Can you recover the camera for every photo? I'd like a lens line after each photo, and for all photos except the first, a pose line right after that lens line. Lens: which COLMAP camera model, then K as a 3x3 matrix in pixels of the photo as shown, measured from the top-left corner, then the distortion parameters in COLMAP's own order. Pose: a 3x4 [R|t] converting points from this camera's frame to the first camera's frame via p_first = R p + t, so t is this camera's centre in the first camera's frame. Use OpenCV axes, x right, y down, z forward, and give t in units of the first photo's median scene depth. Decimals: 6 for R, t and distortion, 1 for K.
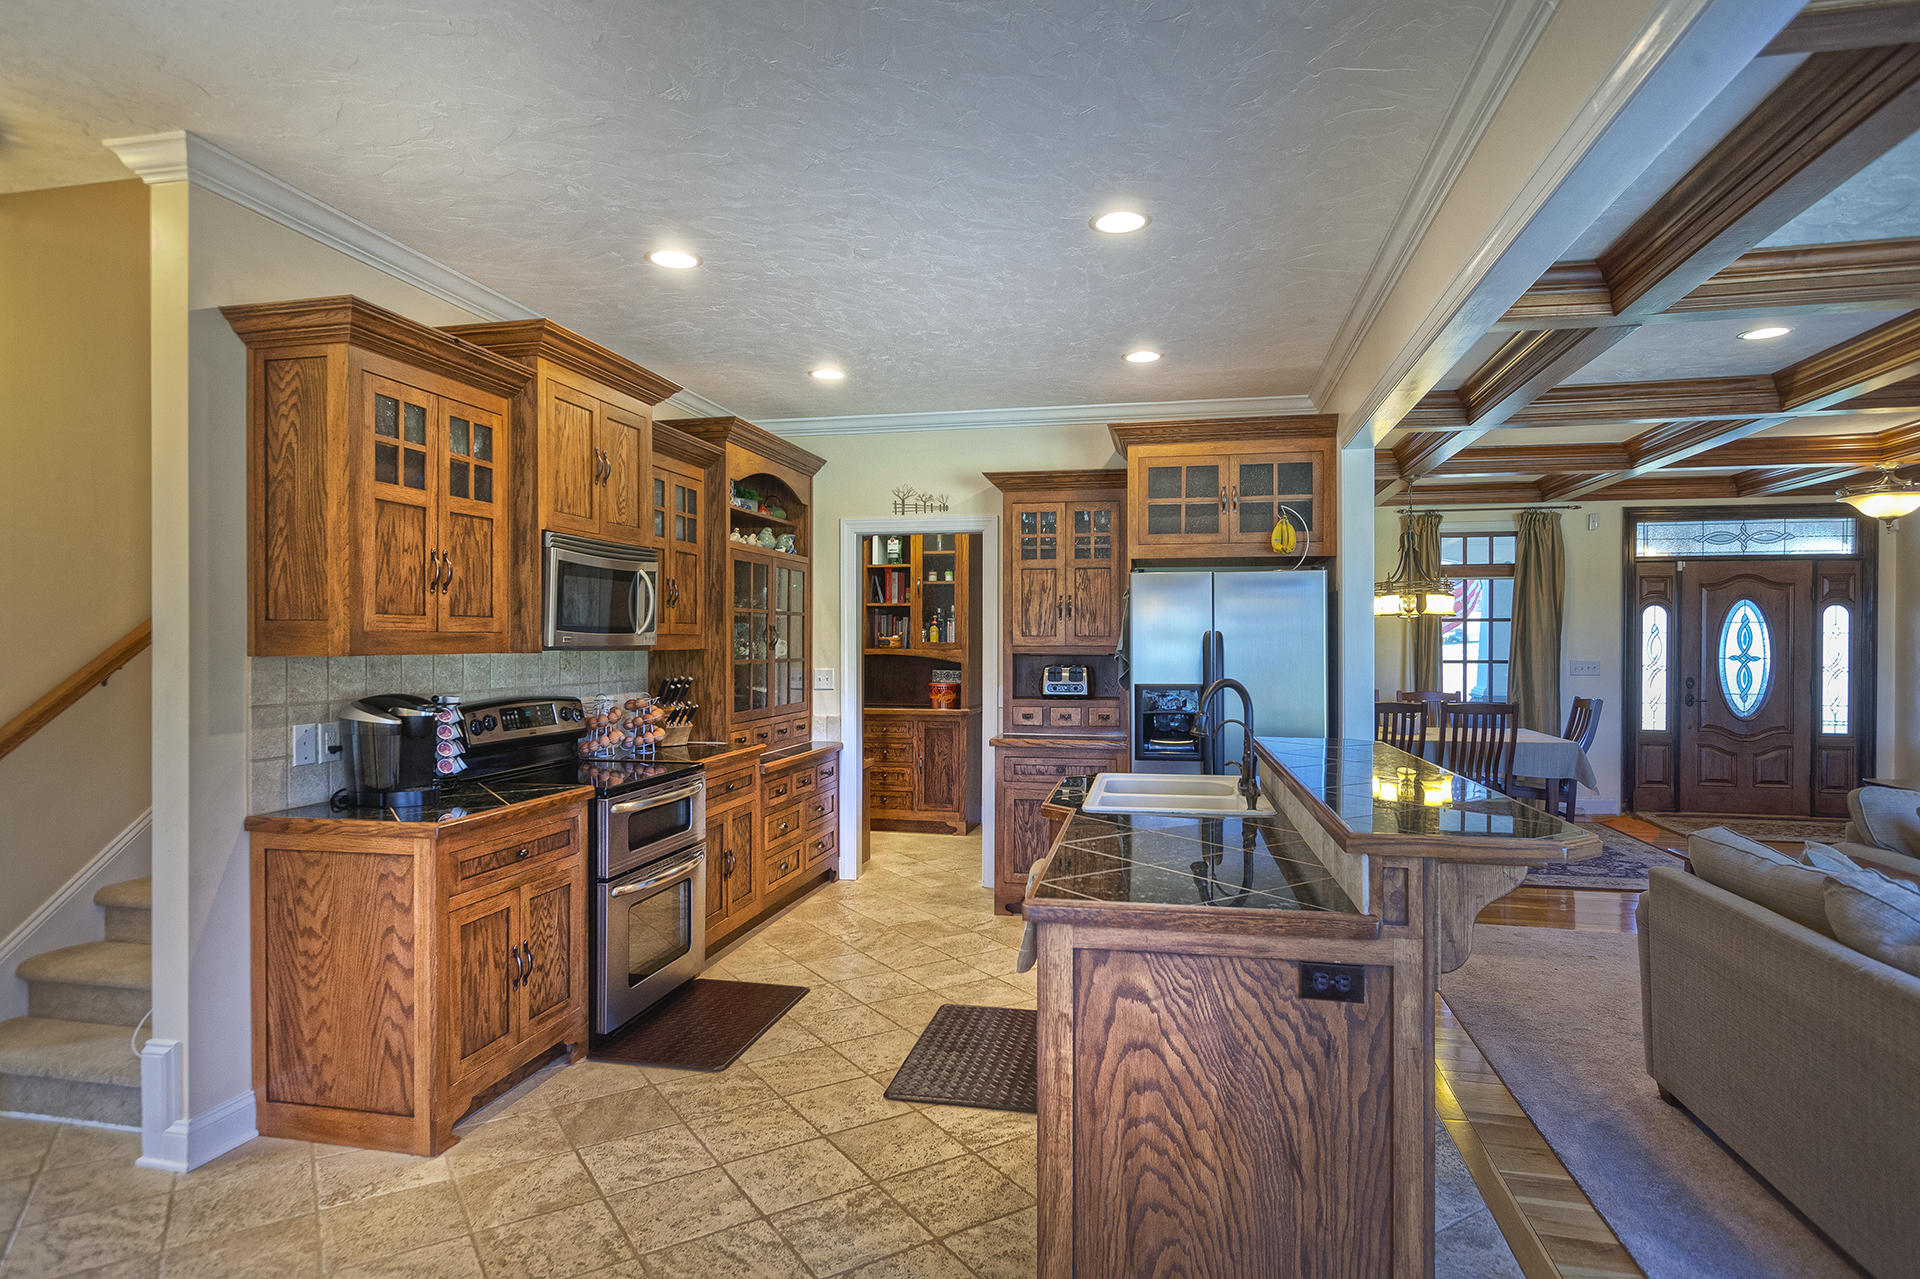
lens RADIAL K [[1058.7, 0, 956.7], [0, 1058.7, 644.1], [0, 0, 1]] dist [0.006797, 0.001044]
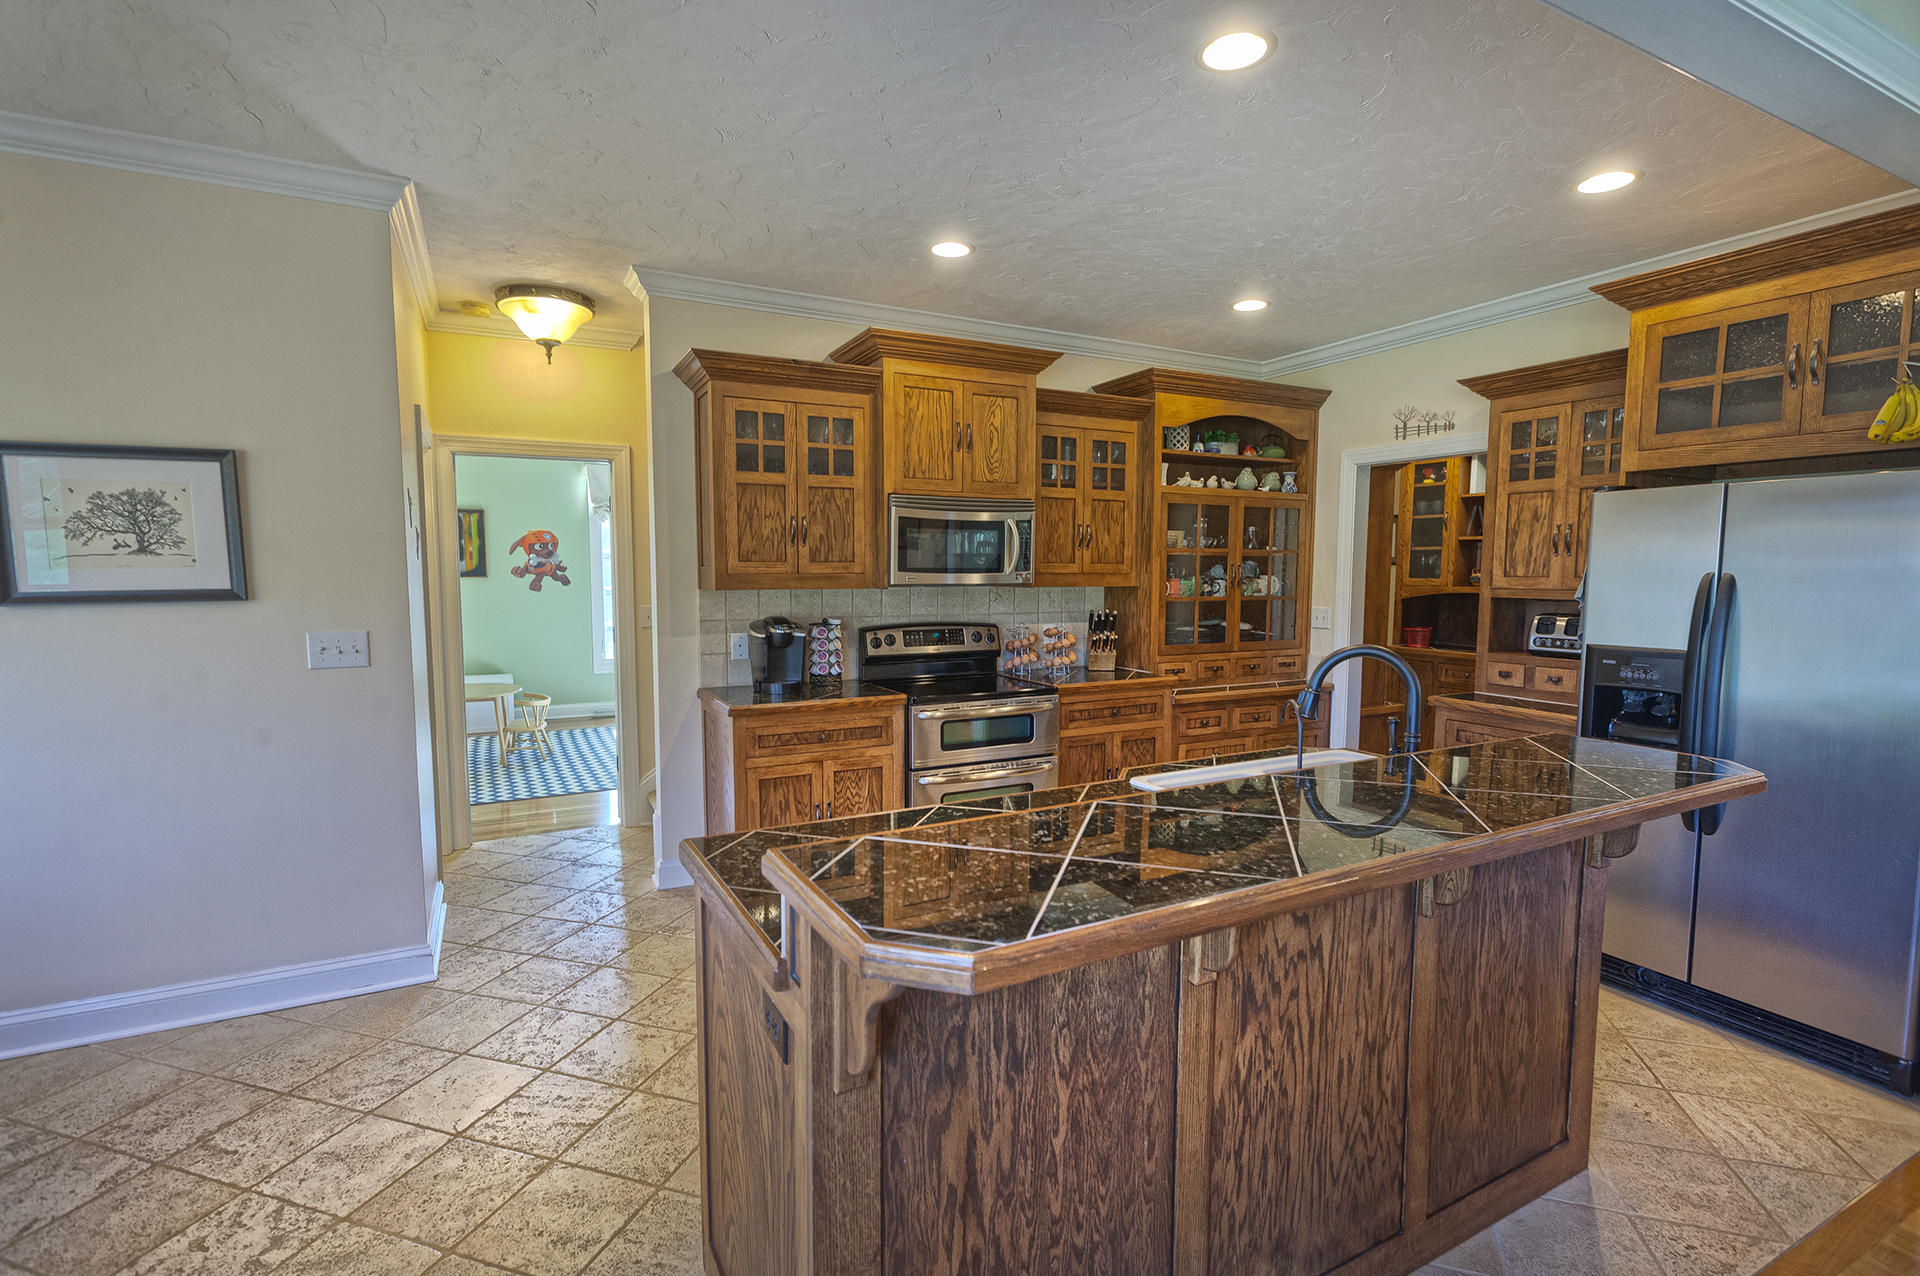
lens RADIAL K [[883.0, 0, 953.7], [0, 883.0, 641.2], [0, 0, 1]] dist [0.002215, -0.001829]
pose [[0.636158, 0.064958, -0.768820, 0.321735], [-0.005777, 0.996823, 0.079442, -0.009395], [0.771538, -0.046096, 0.634512, 0.239411]]
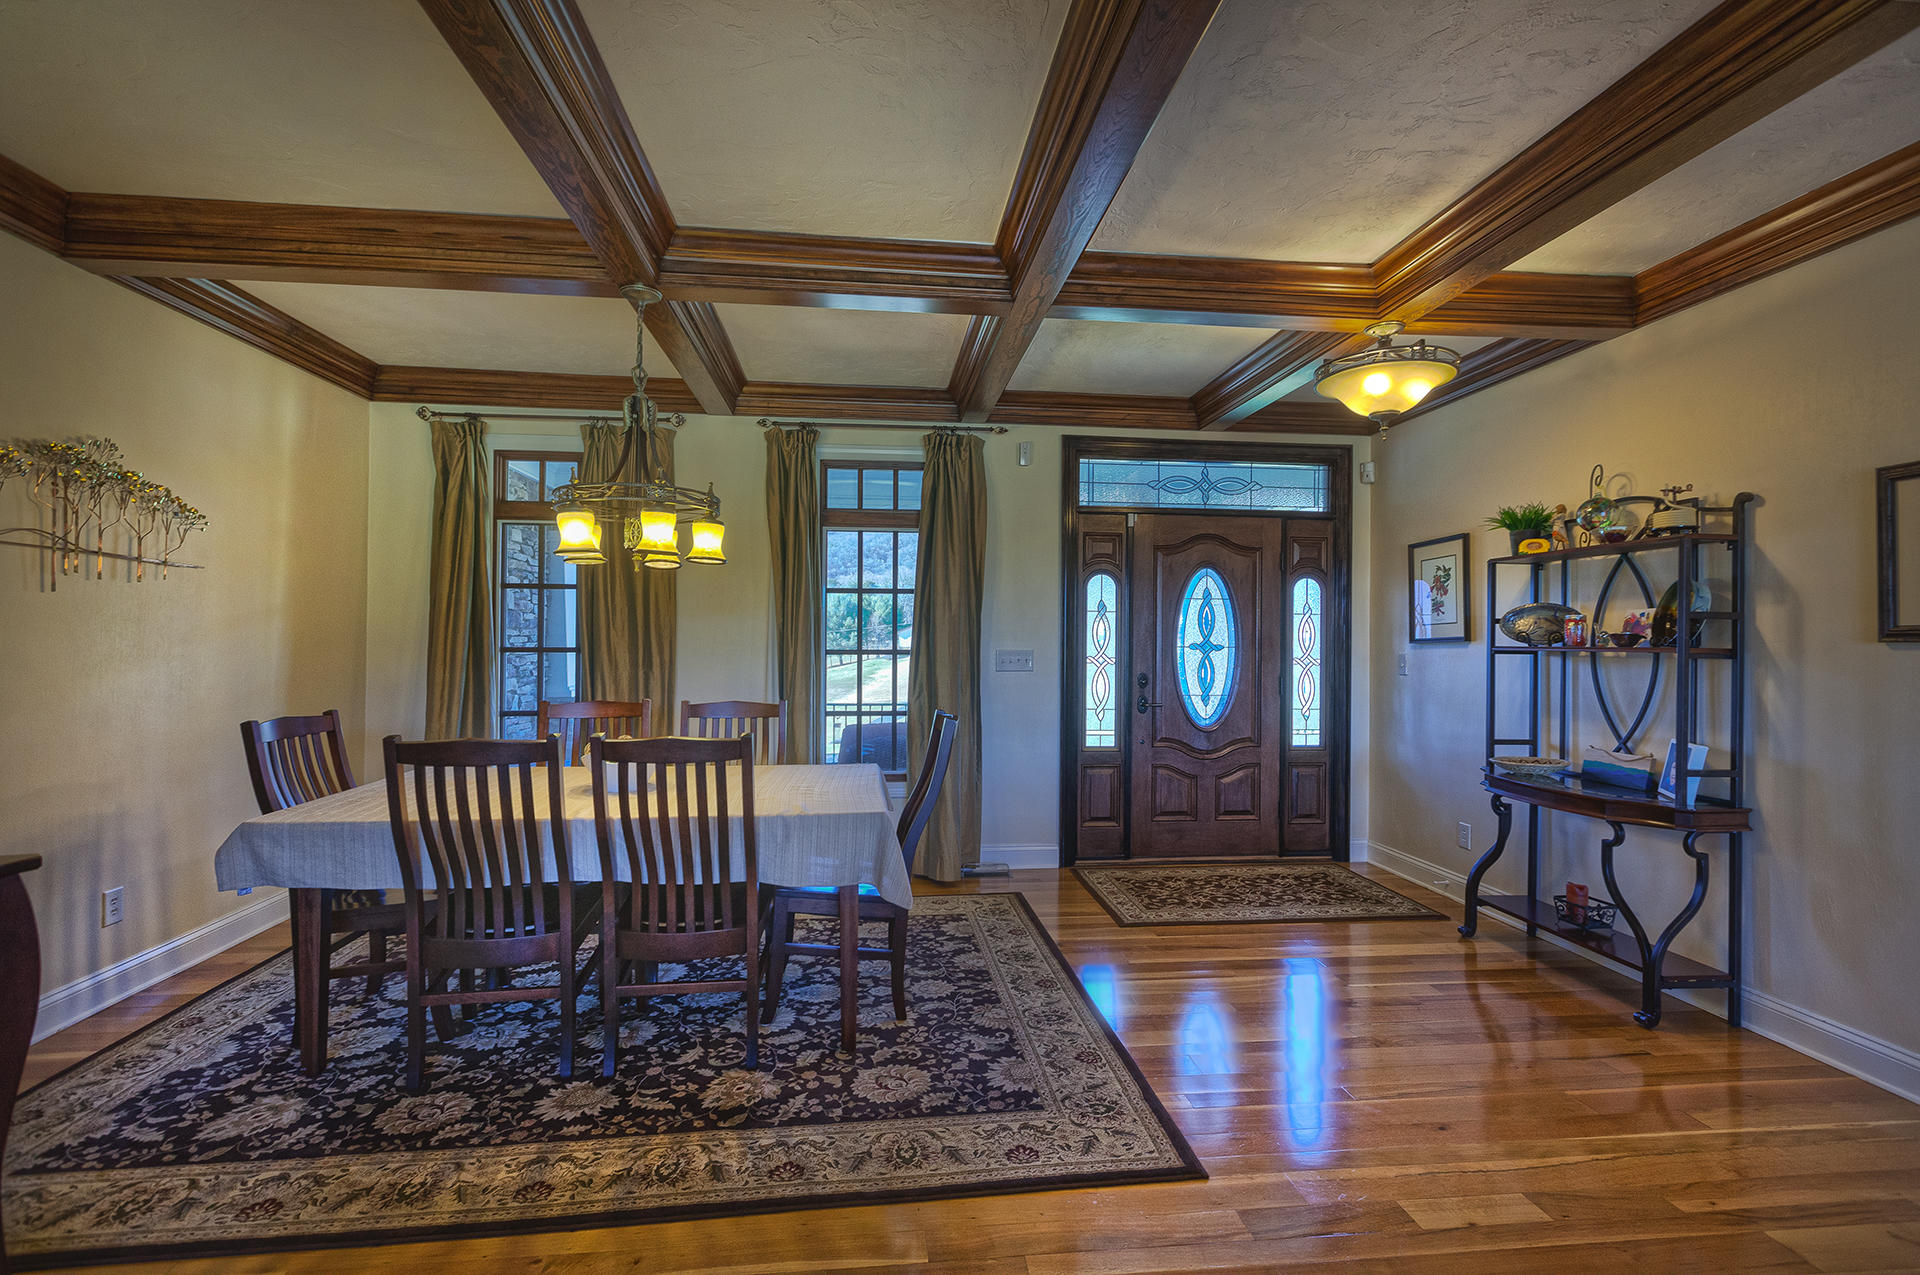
lens RADIAL K [[883.0, 0, 947.3], [0, 883.0, 633.2], [0, 0, 1]] dist [0.002215, -0.001829]
pose [[0.948914, 0.007387, 0.315448, 0.565278], [-0.003547, 0.999912, -0.012747, 0.018275], [-0.315514, 0.010977, 0.948857, 0.710854]]
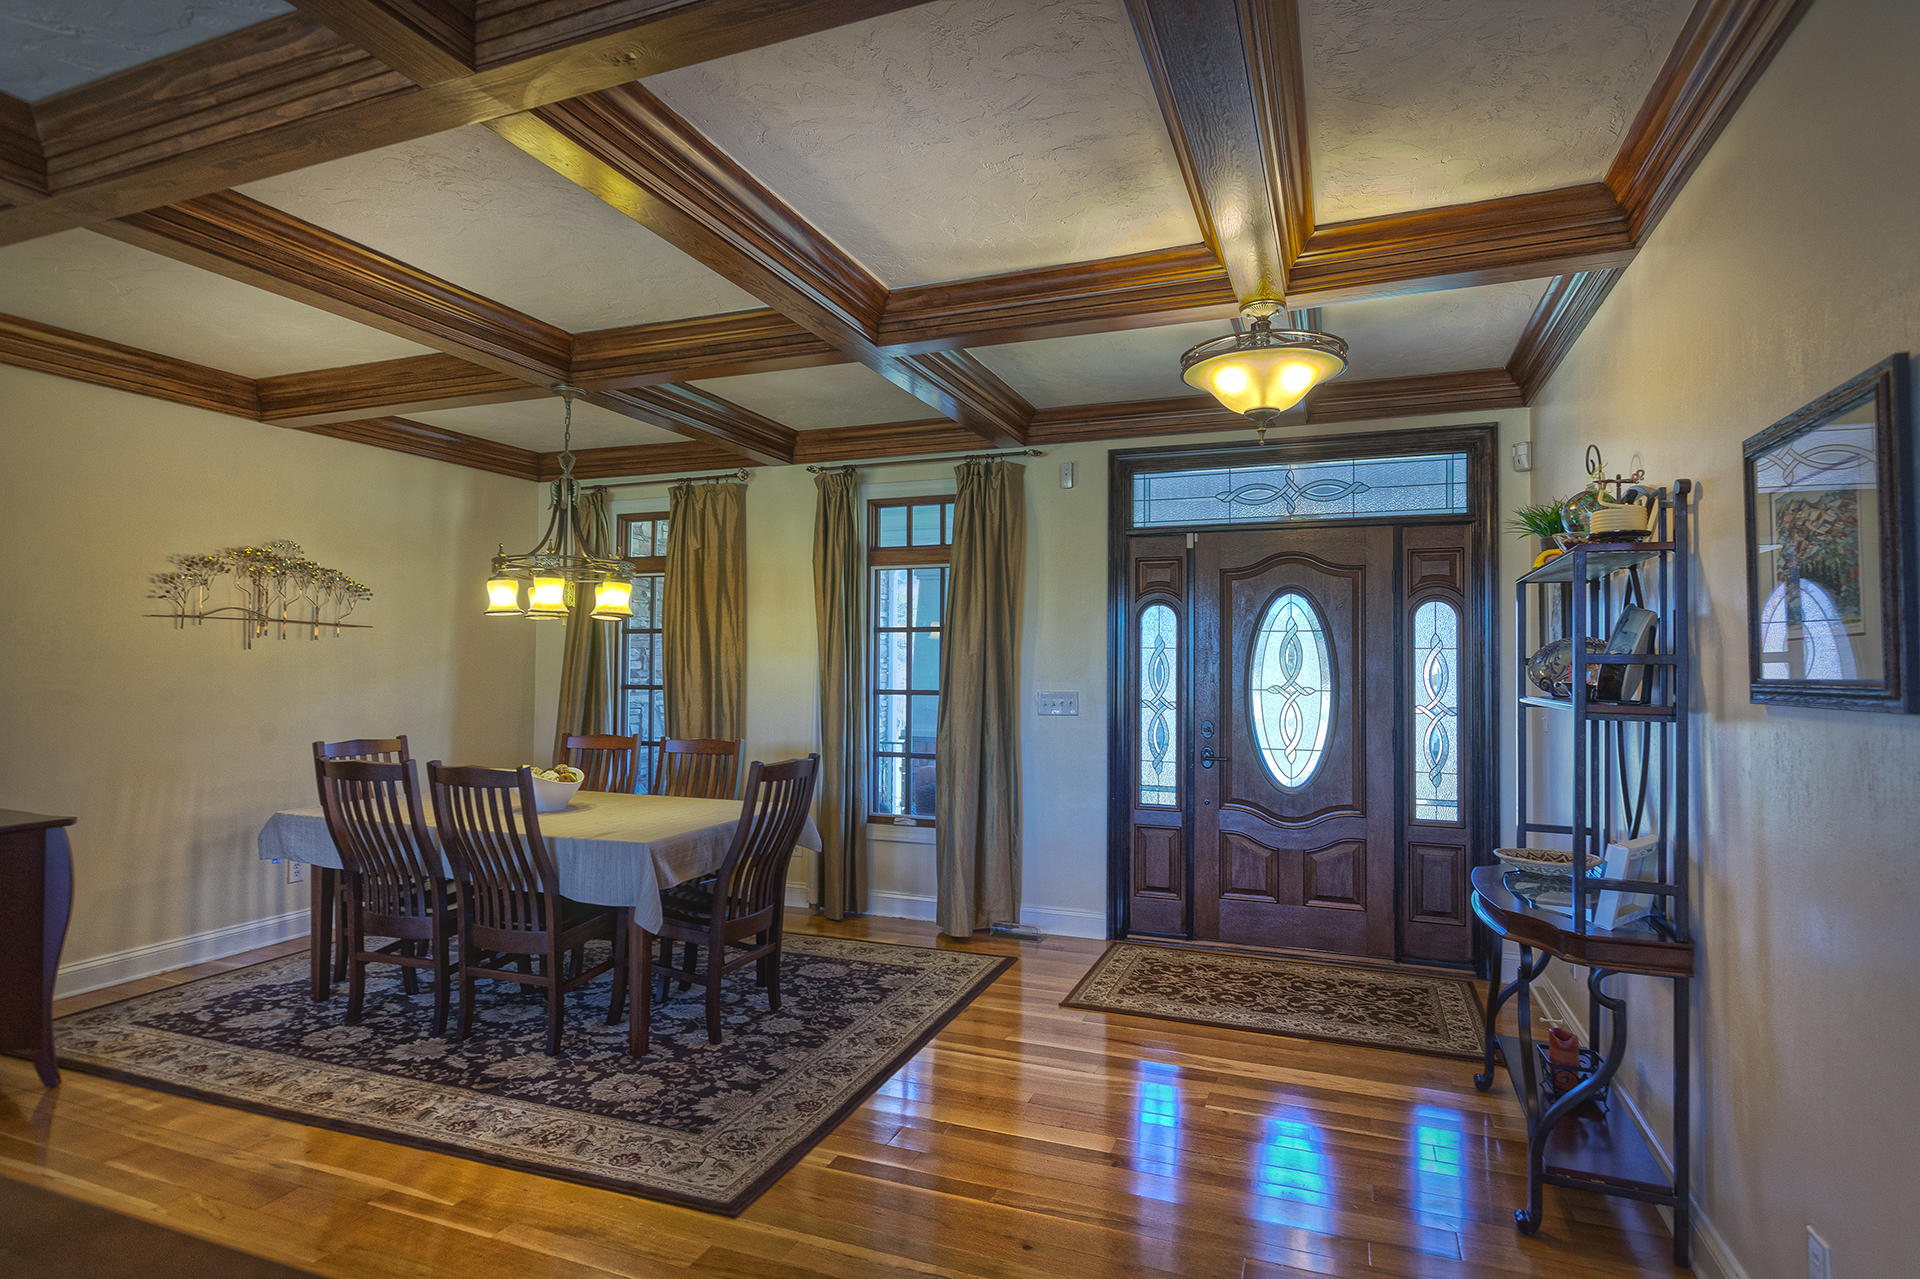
lens RADIAL K [[987.5, 0, 902.8], [0, 987.5, 644.2], [0, 0, 1]] dist [0.000130, -0.000815]
pose [[0.986599, 0.000295, -0.163165, 0.926412], [-0.005088, 0.999568, -0.028955, 0.006471], [0.163086, 0.029397, 0.986174, 0.617191]]
